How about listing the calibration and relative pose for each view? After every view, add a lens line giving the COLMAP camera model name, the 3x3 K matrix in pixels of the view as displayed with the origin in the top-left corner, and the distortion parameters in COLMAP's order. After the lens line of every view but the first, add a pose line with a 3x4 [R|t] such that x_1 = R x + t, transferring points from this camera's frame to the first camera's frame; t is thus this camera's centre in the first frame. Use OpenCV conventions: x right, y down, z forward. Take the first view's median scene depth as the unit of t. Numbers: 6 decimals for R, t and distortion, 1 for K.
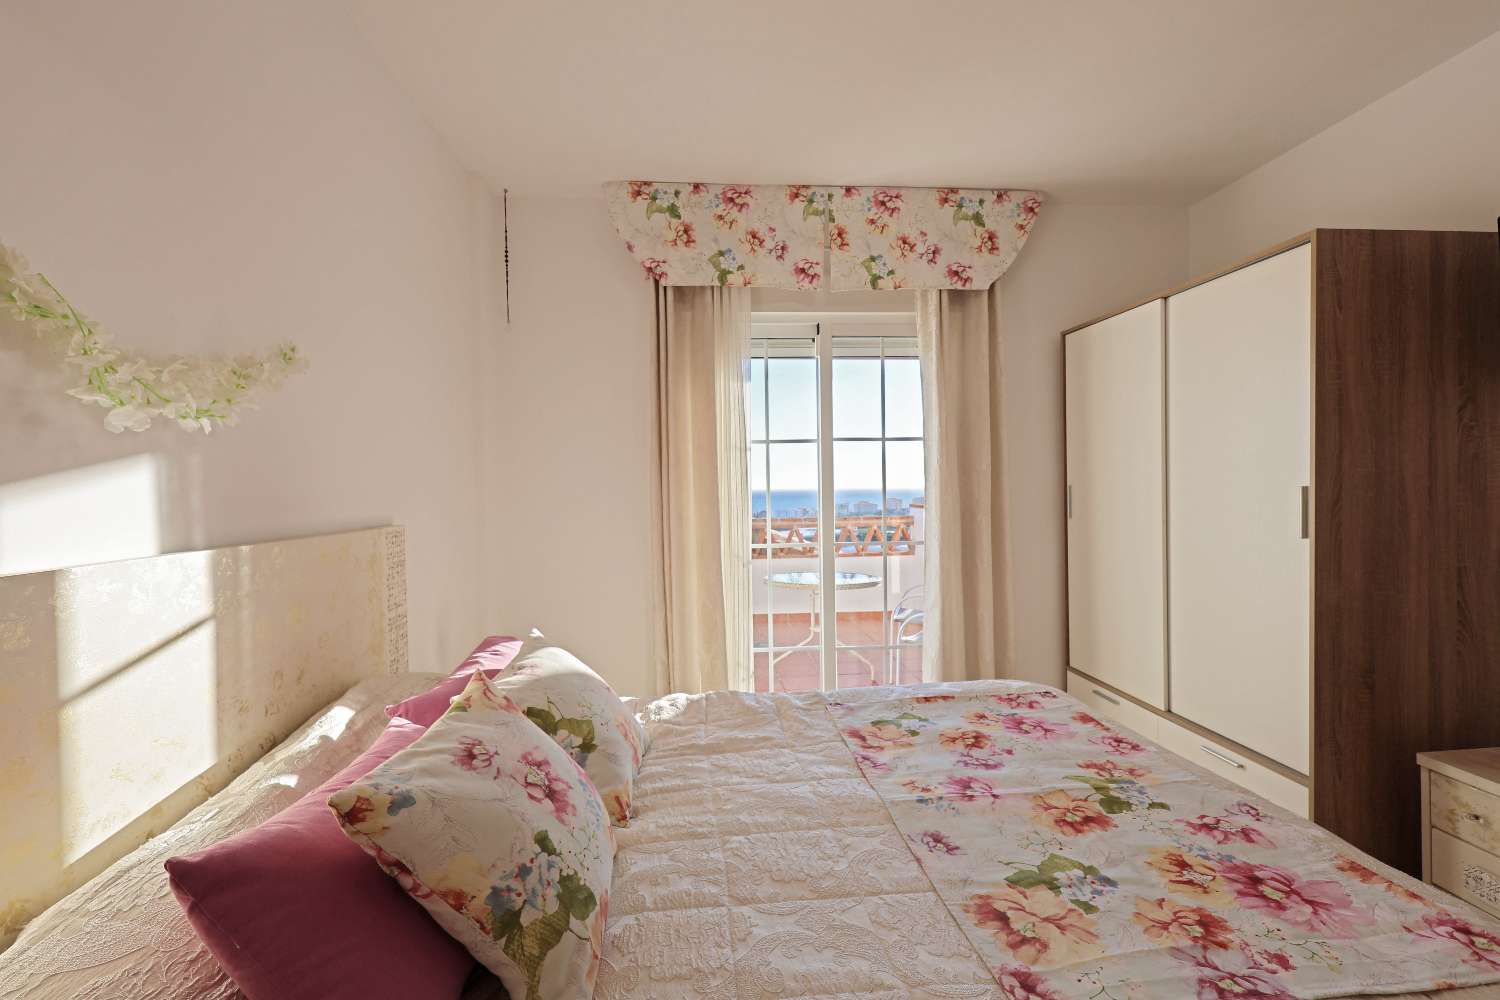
lens RADIAL K [[648.8, 0, 750.3], [0, 648.8, 497.2], [0, 0, 1]] dist [0.002322, 0.000668]
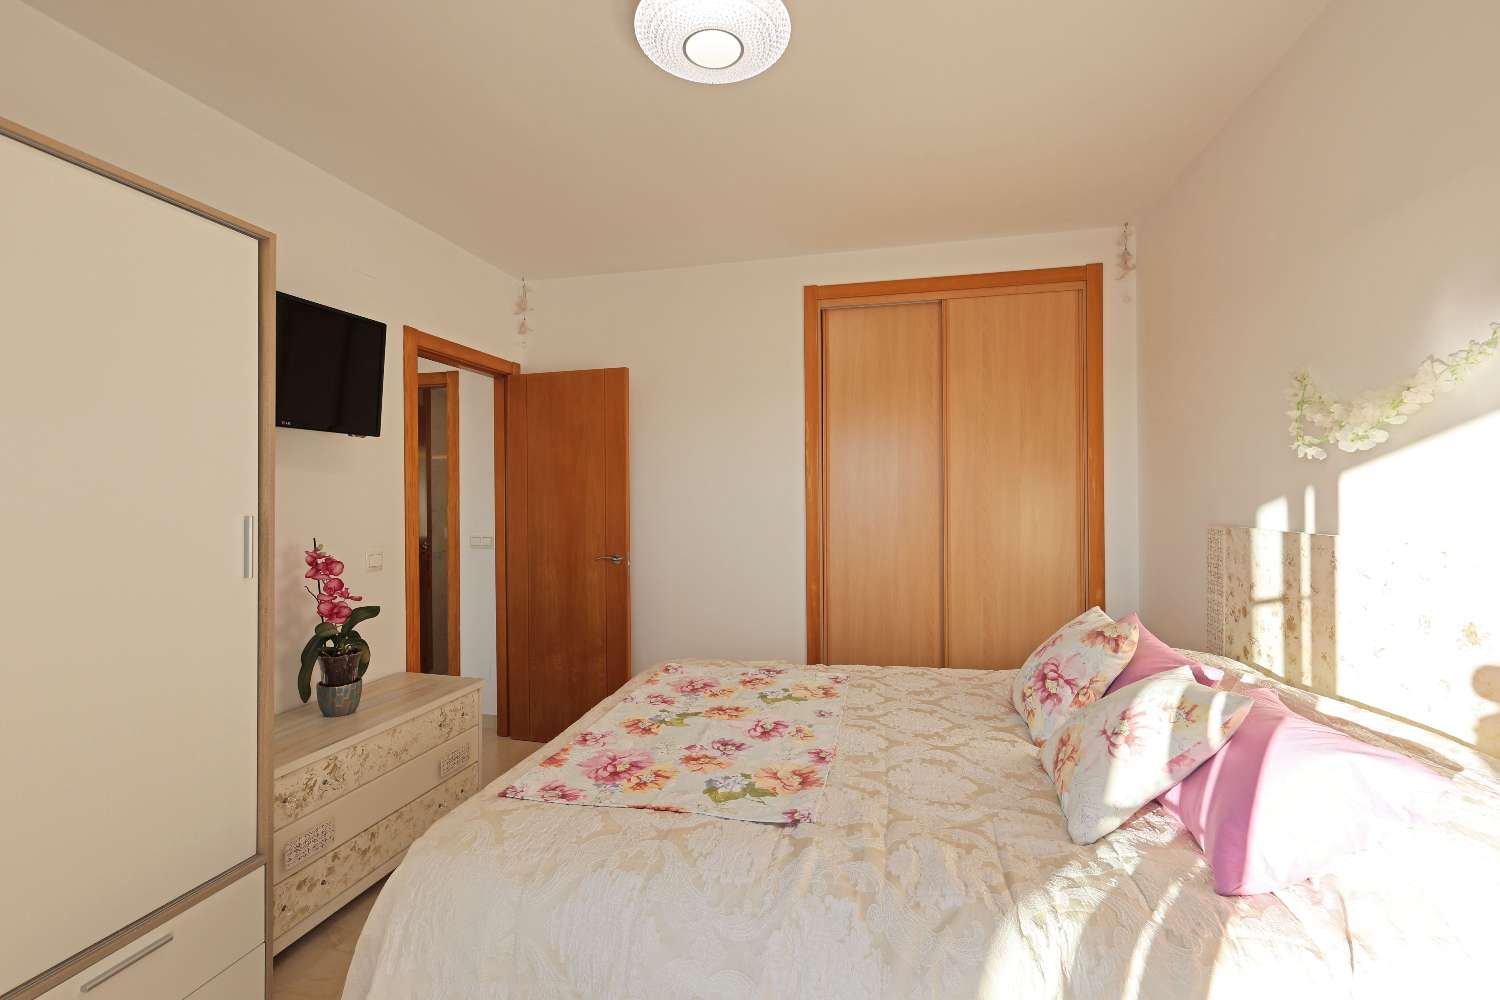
lens RADIAL K [[648.8, 0, 751.2], [0, 648.8, 497.9], [0, 0, 1]] dist [0.002322, 0.000668]
pose [[-0.950950, 0.027239, 0.308144, -0.064532], [0.031397, 0.999470, 0.008544, -0.045380], [-0.307748, 0.017799, -0.951301, 2.679422]]
